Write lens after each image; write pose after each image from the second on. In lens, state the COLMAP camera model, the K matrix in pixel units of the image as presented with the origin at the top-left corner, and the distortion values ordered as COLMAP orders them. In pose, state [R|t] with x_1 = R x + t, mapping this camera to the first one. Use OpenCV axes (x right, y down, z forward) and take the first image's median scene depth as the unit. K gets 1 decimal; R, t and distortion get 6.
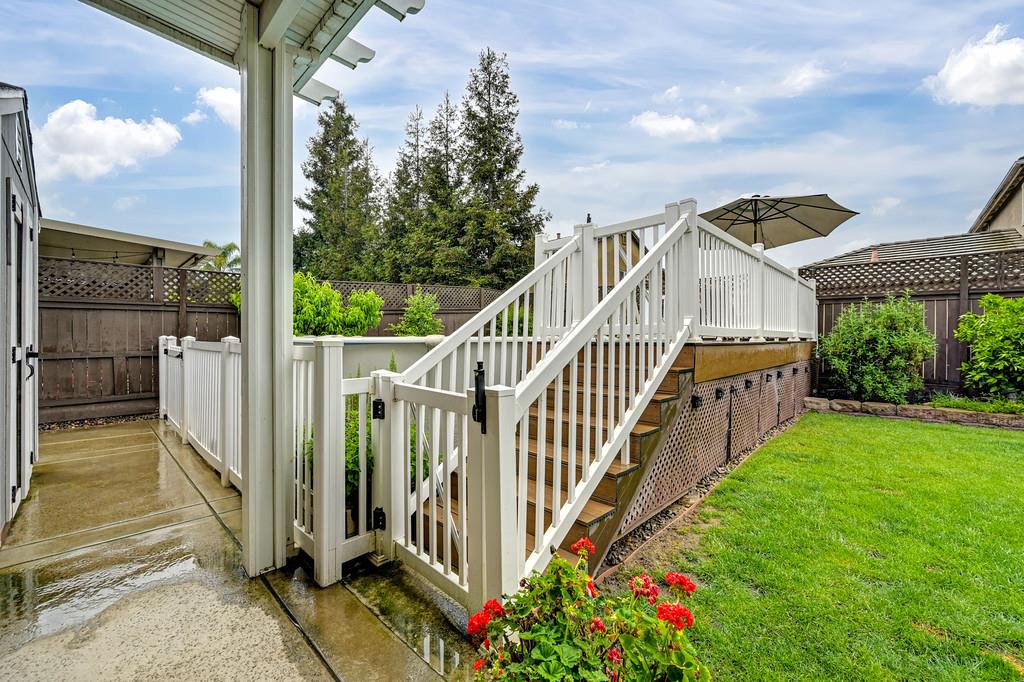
lens RADIAL K [[404.3, 0, 512.0], [0, 404.3, 338.6], [0, 0, 1]] dist [-0.001677, 0.000239]
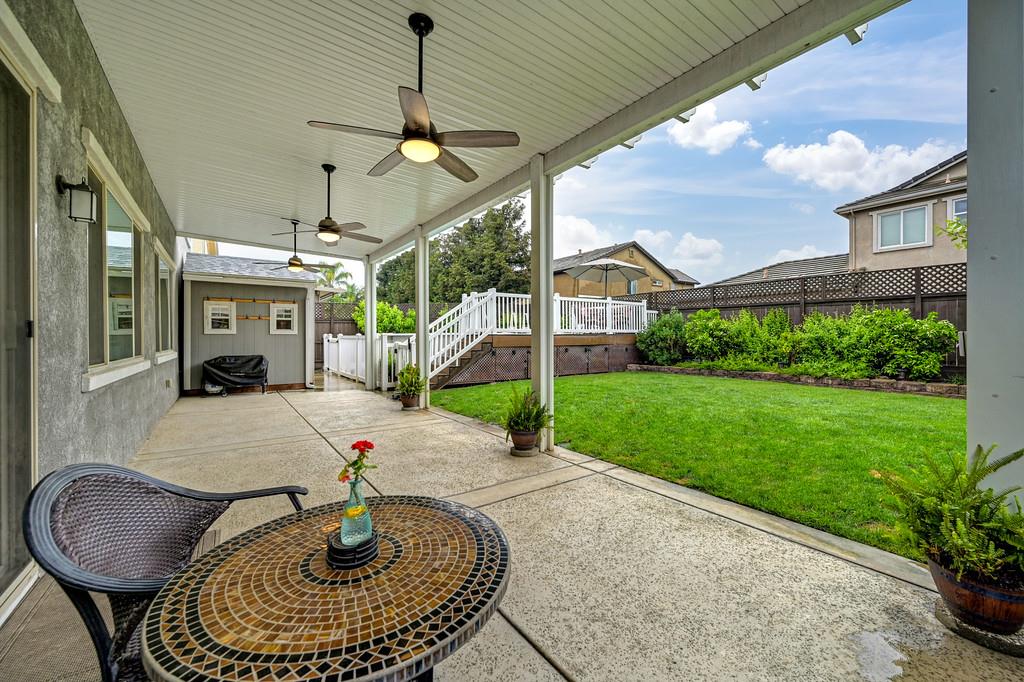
lens RADIAL K [[404.3, 0, 513.5], [0, 404.3, 335.5], [0, 0, 1]] dist [-0.001677, 0.000239]
pose [[0.982280, -0.006951, -0.187290, 0.265678], [0.006685, 0.999976, -0.002052, 0.005953], [0.187300, 0.000764, 0.982303, -0.460484]]
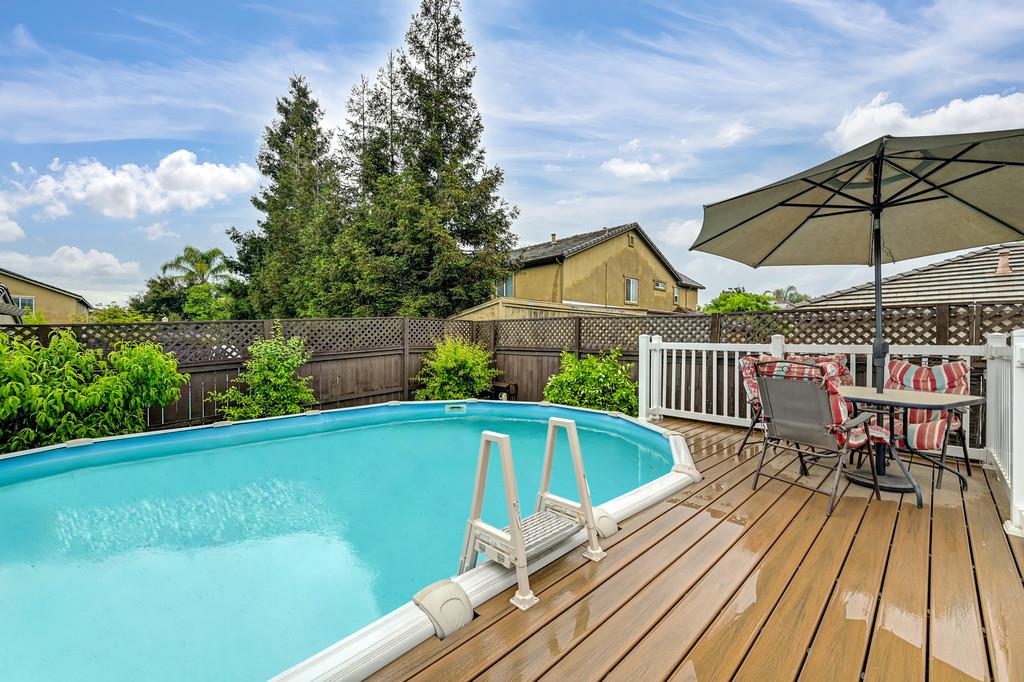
lens RADIAL K [[404.3, 0, 514.9], [0, 404.3, 340.6], [0, 0, 1]] dist [-0.001677, 0.000239]
pose [[0.999452, -0.002829, -0.032993, 0.112370], [0.002932, 0.999991, 0.003053, -0.073634], [0.032984, -0.003148, 0.999451, 0.271175]]
